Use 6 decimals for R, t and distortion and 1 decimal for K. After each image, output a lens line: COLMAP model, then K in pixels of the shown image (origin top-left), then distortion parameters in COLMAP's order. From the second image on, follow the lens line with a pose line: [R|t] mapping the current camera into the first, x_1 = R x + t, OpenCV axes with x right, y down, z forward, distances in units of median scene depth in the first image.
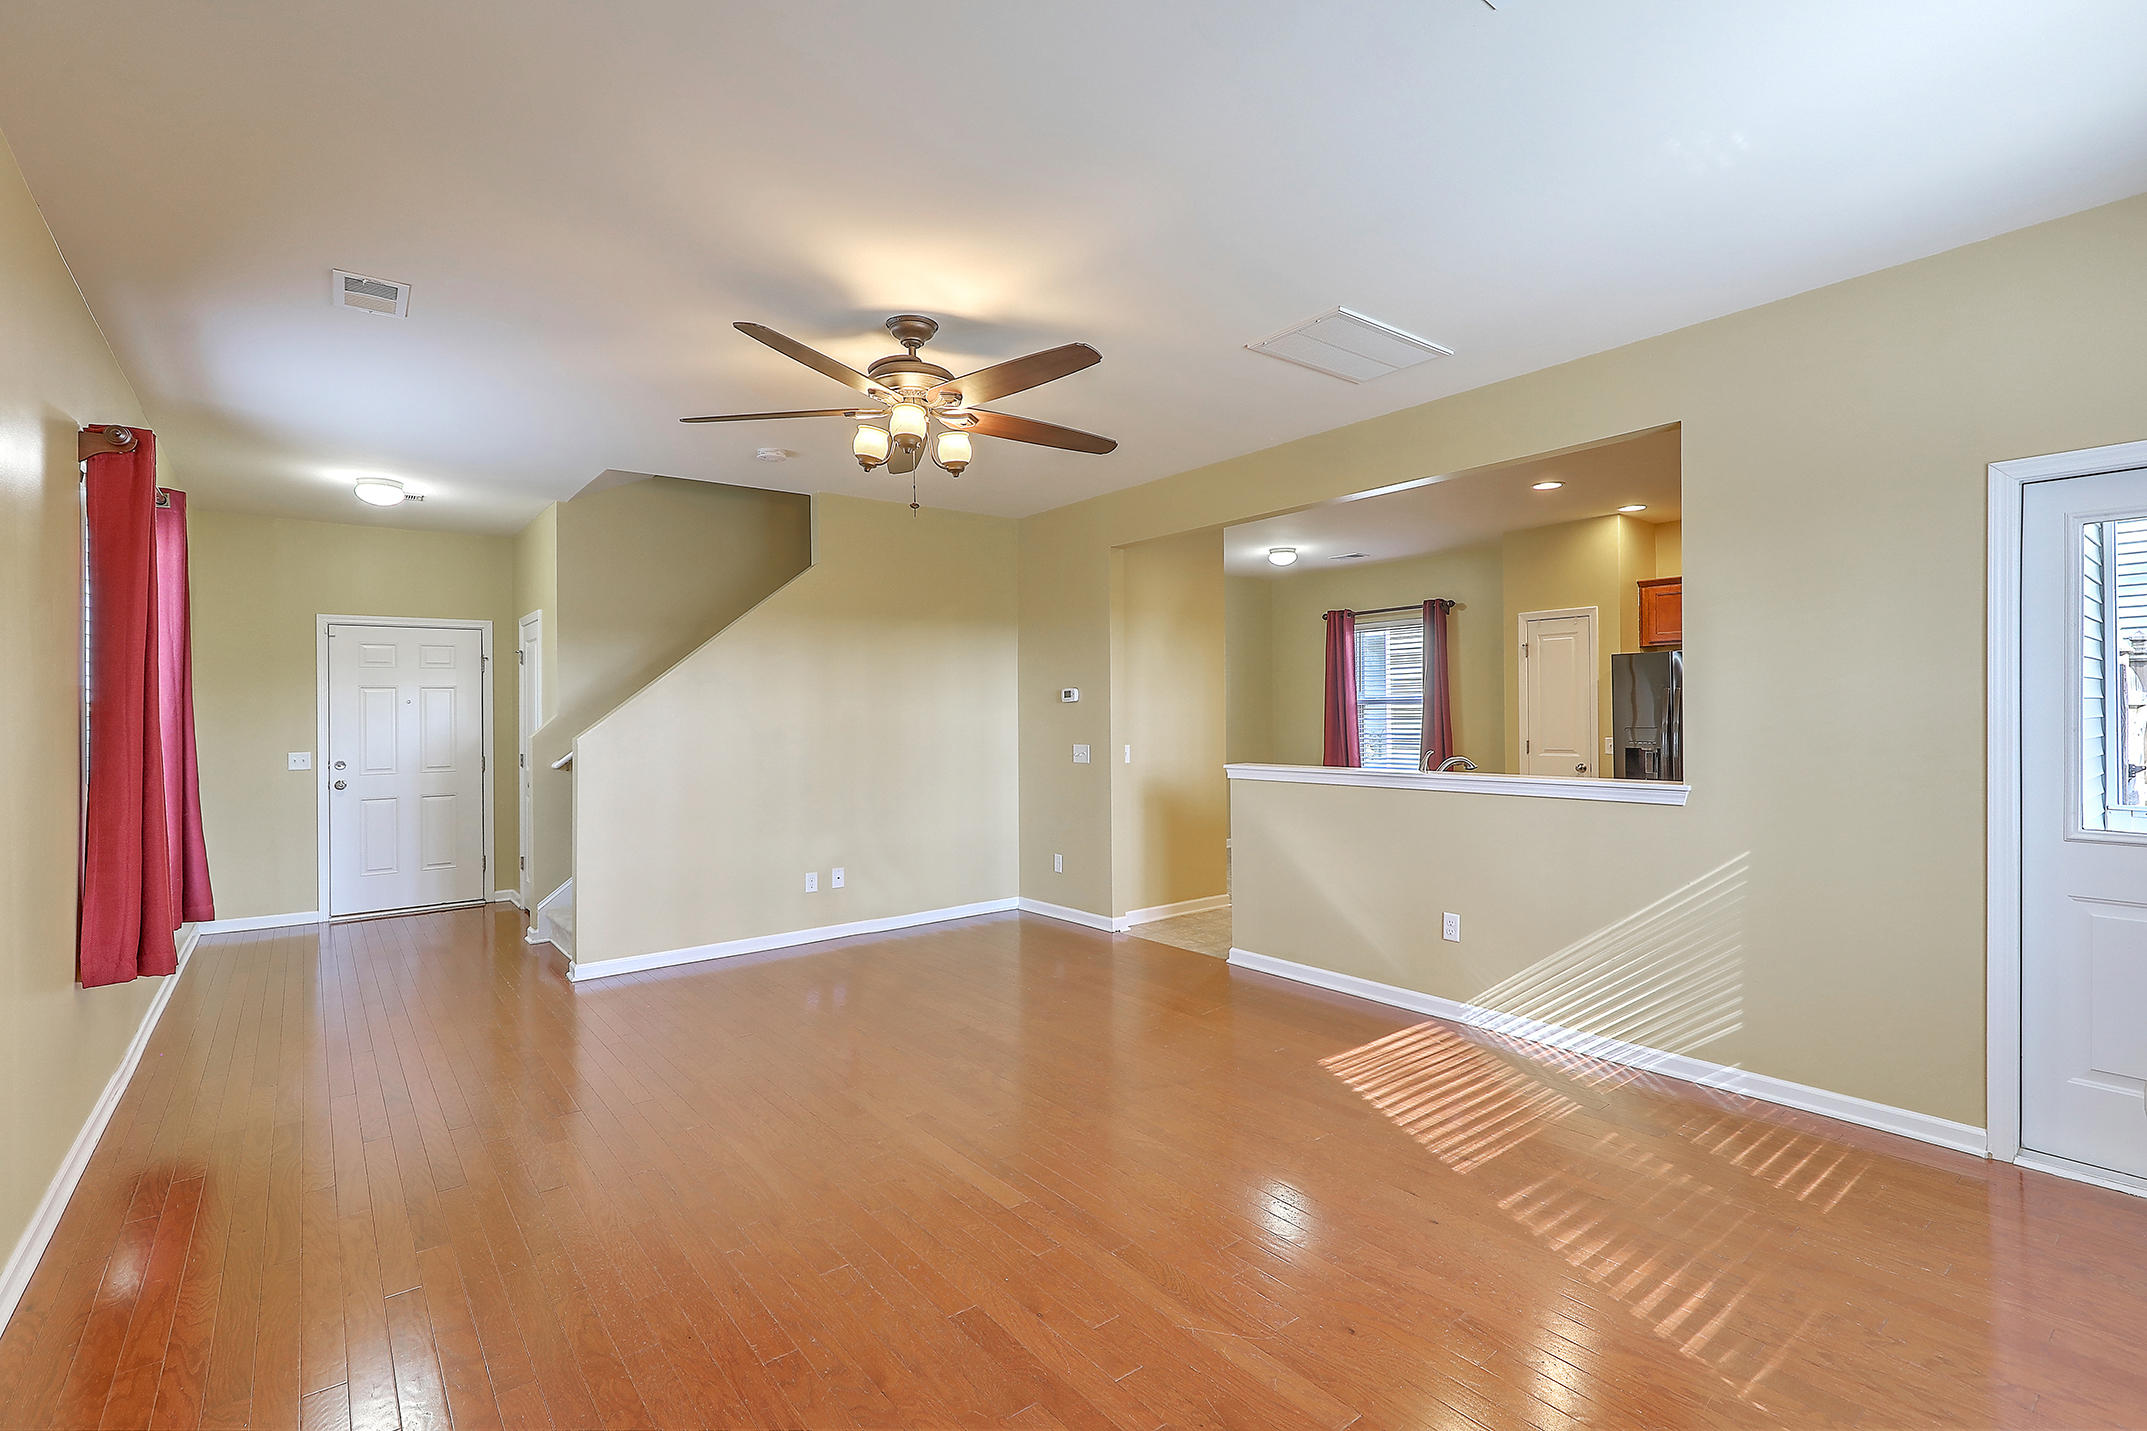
lens RADIAL K [[987.3, 0, 1065.3], [0, 987.3, 715.8], [0, 0, 1]] dist [0.003147, -0.002492]
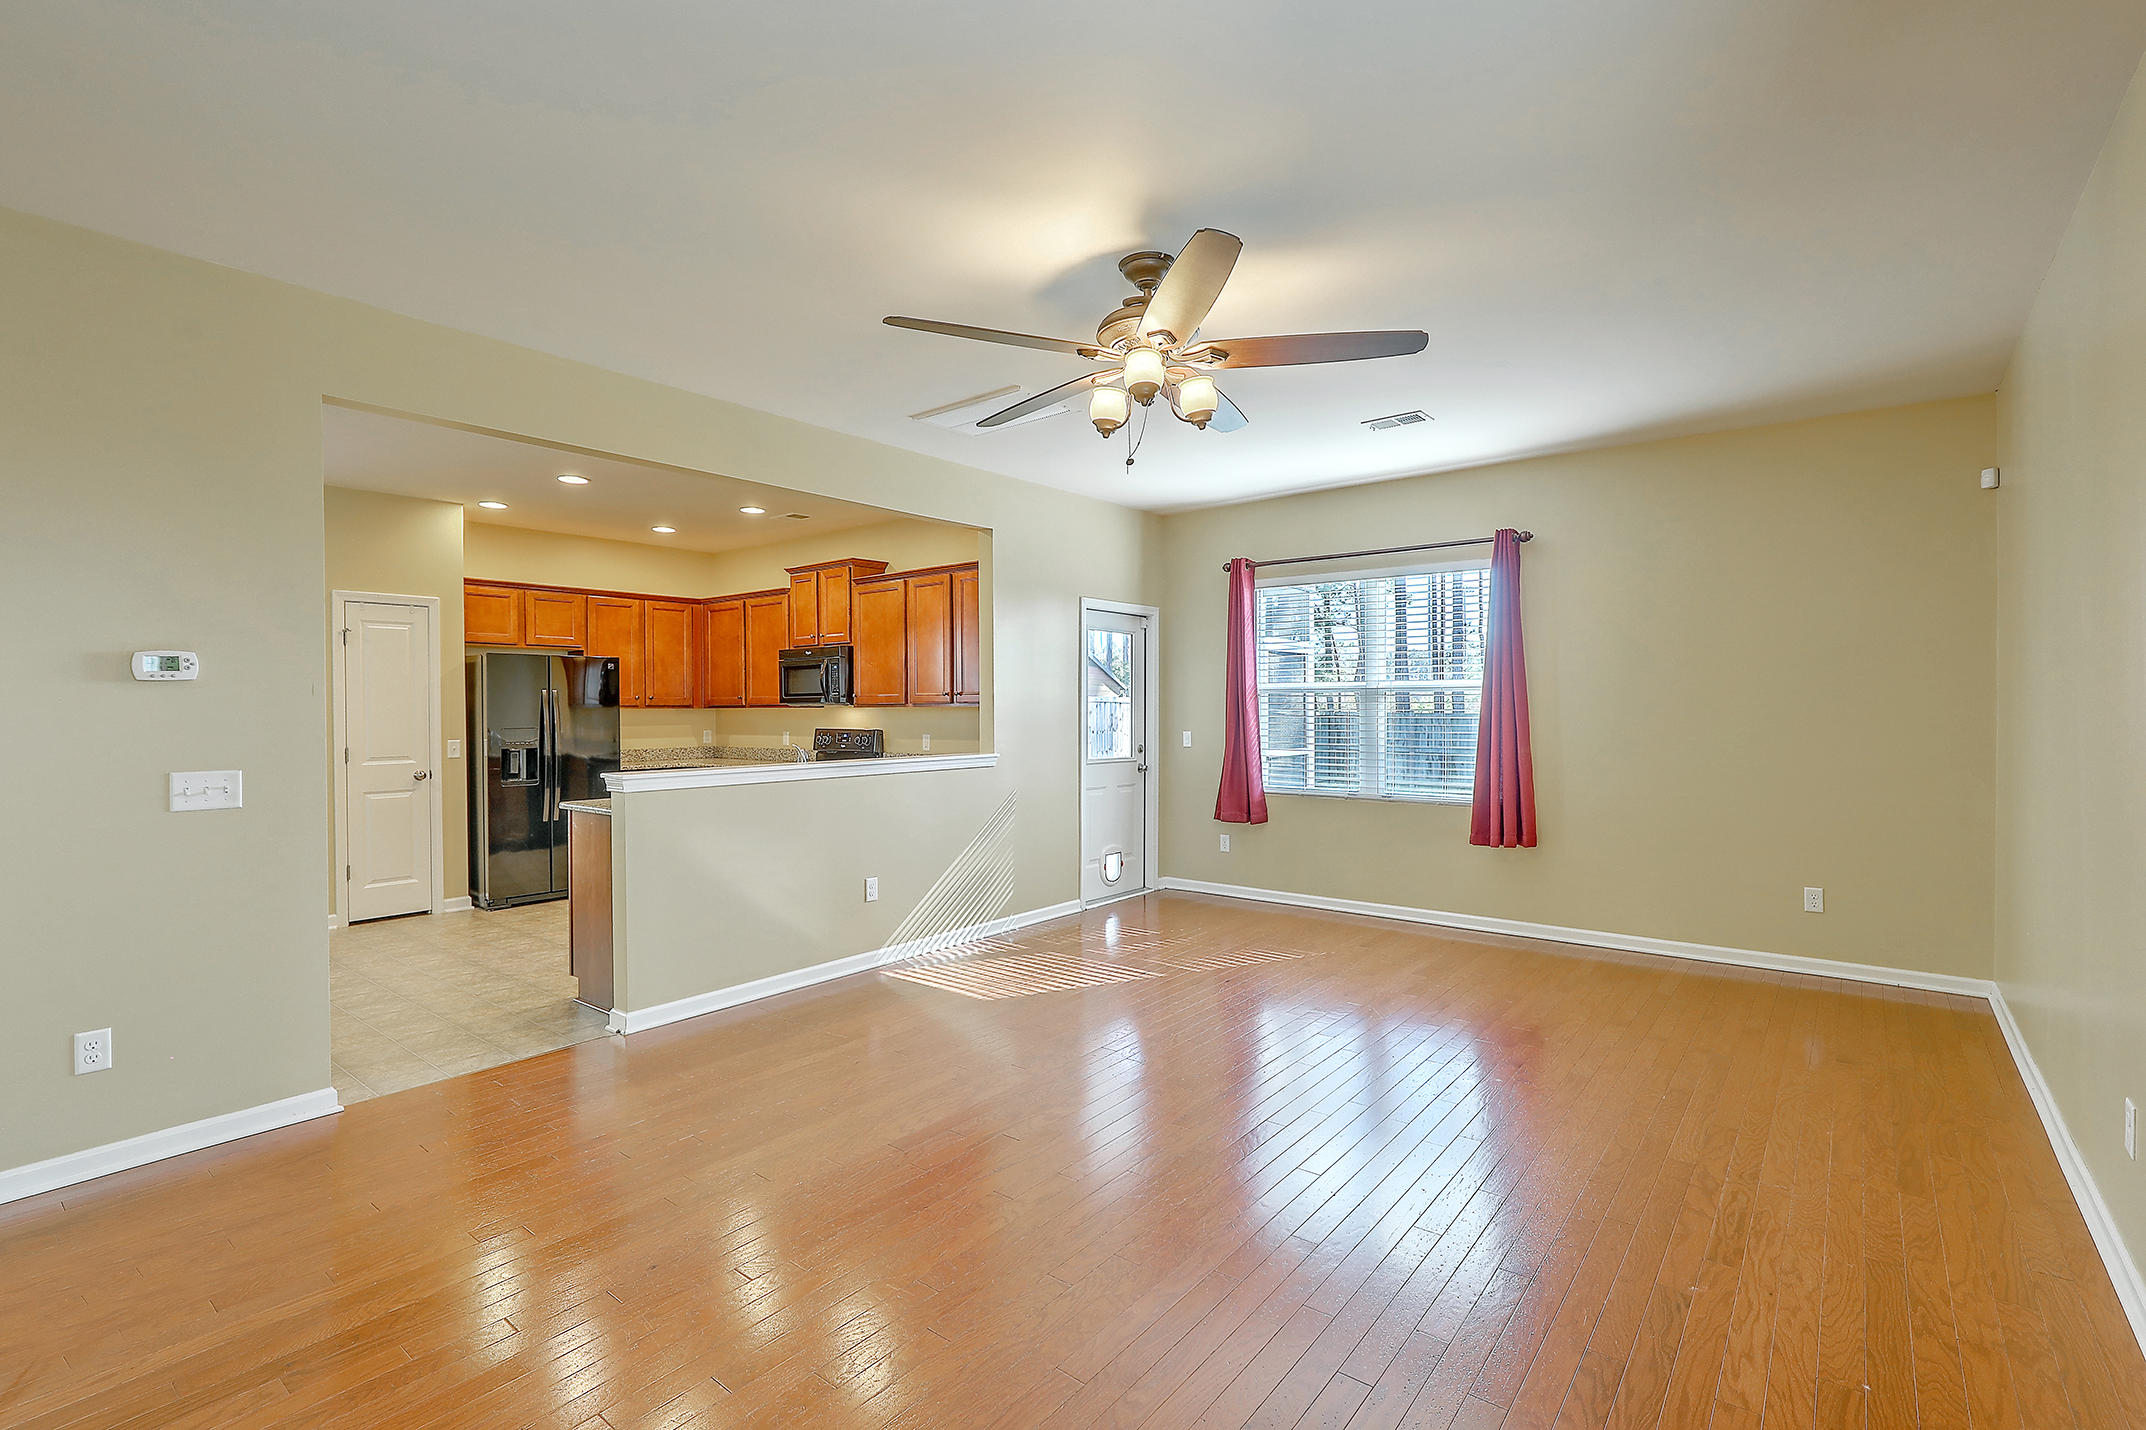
lens RADIAL K [[986.8, 0, 1080.9], [0, 986.8, 722.6], [0, 0, 1]] dist [0.003147, -0.002492]
pose [[-0.242716, -0.002157, 0.970095, -0.474134], [0.010547, 0.999933, 0.004862, 0.006608], [-0.970040, 0.011411, -0.242677, 0.605127]]
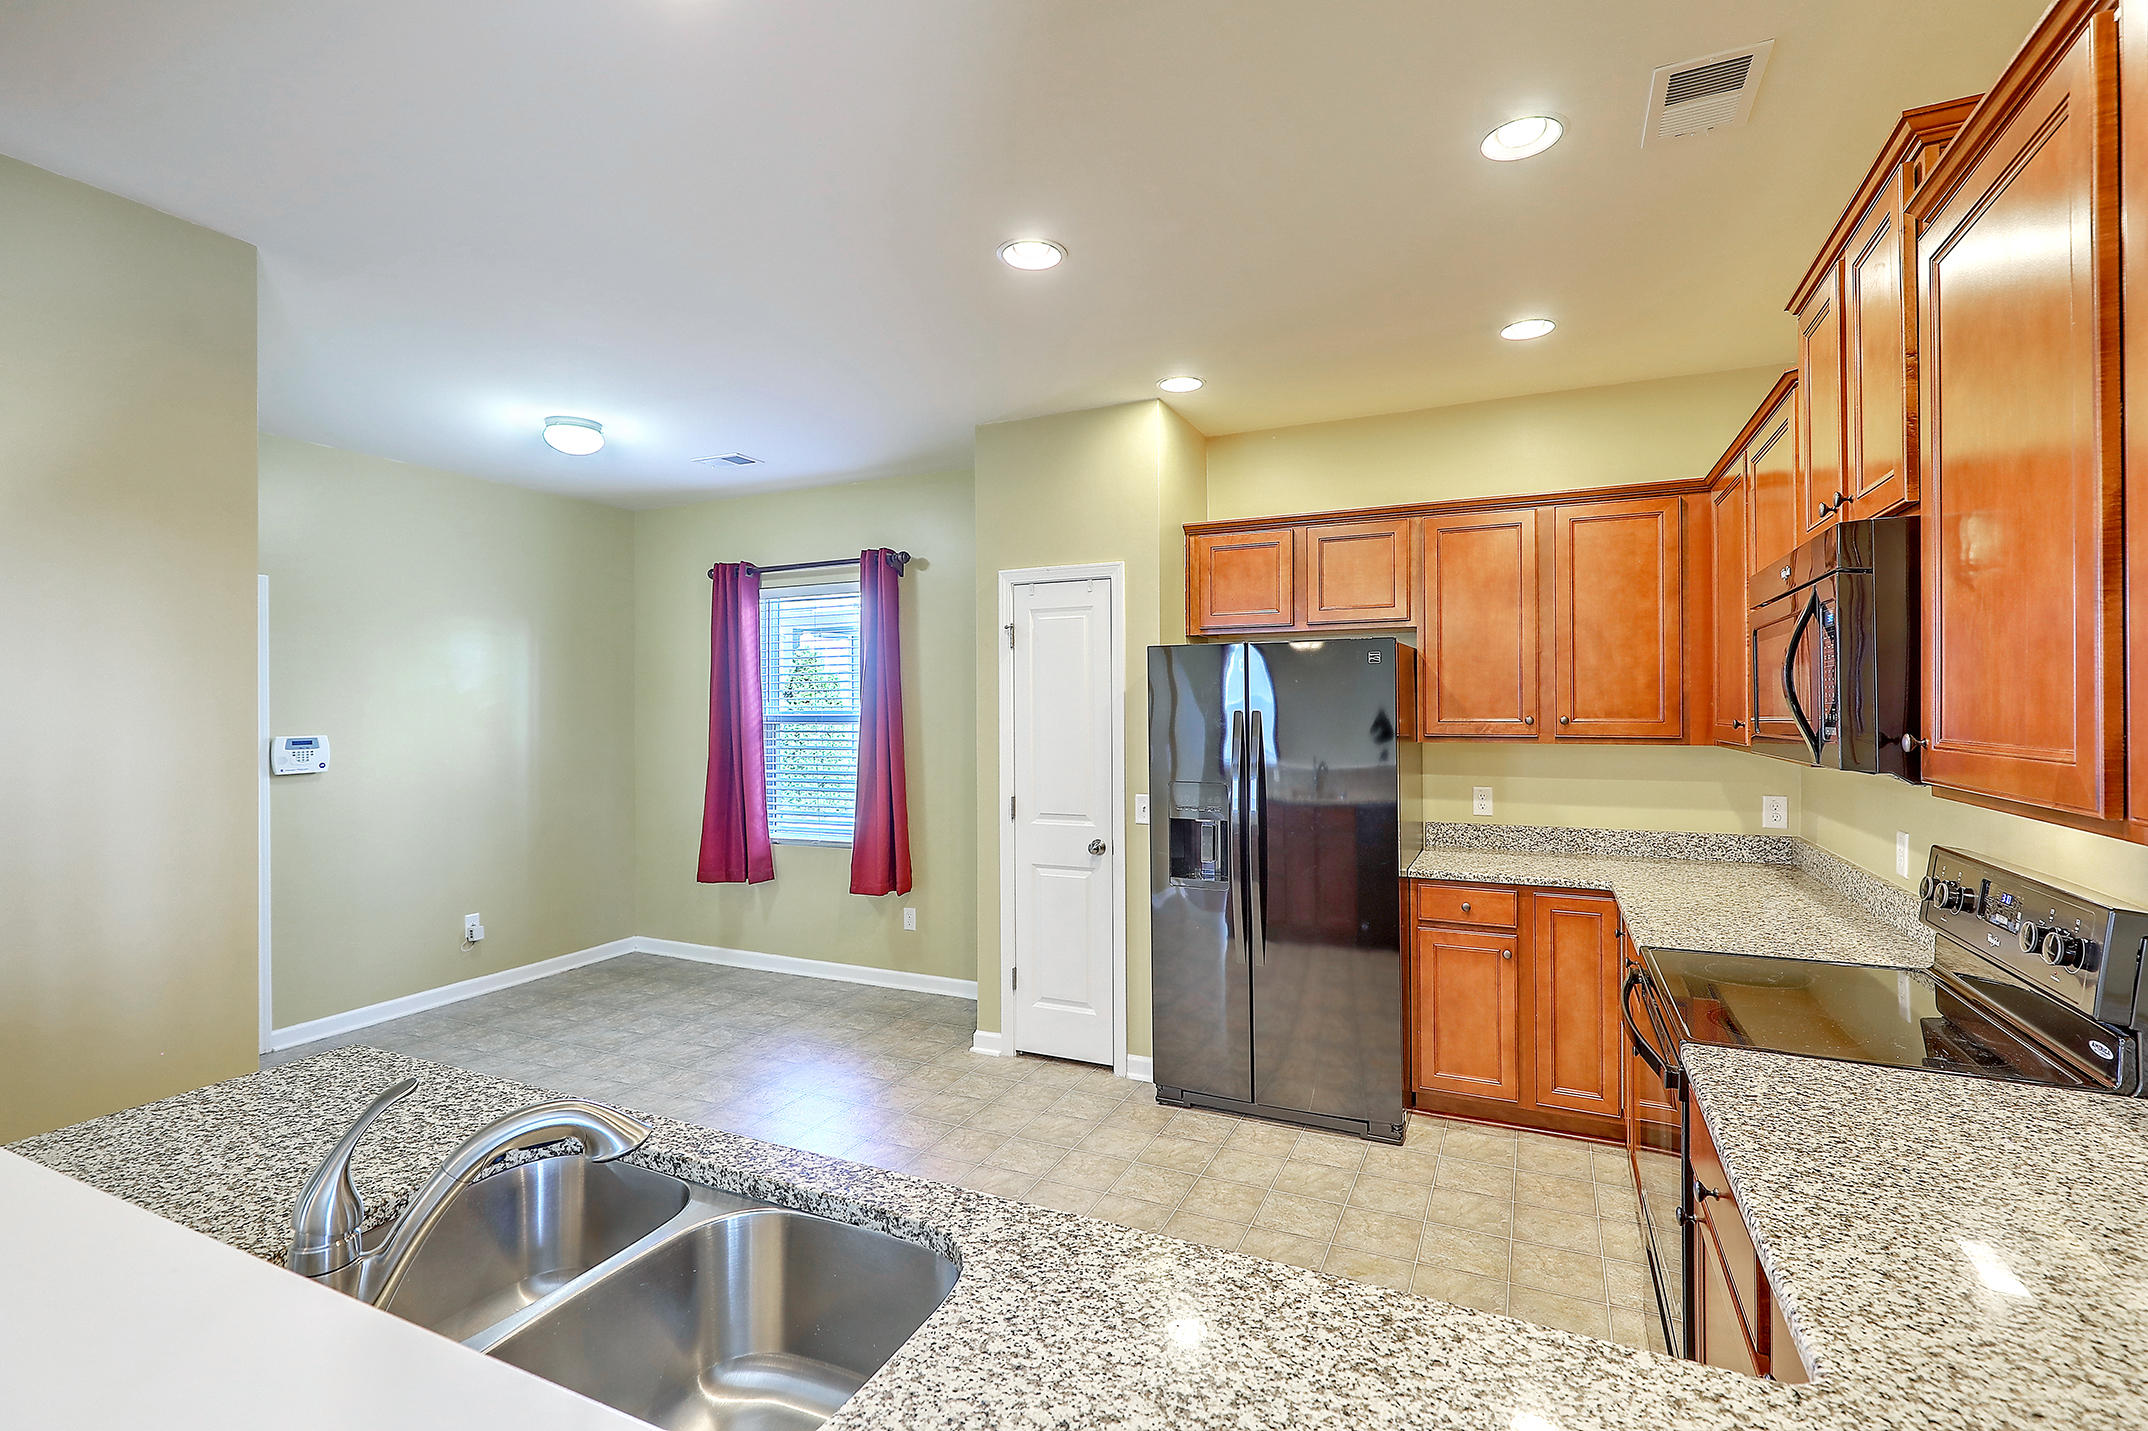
lens RADIAL K [[987.7, 0, 1087.4], [0, 987.7, 691.1], [0, 0, 1]] dist [0.003147, -0.002492]
pose [[0.888448, 0.013026, 0.458792, 0.245328], [-0.003206, 0.999749, -0.022177, -0.022522], [-0.458966, 0.018232, 0.888267, 0.476623]]
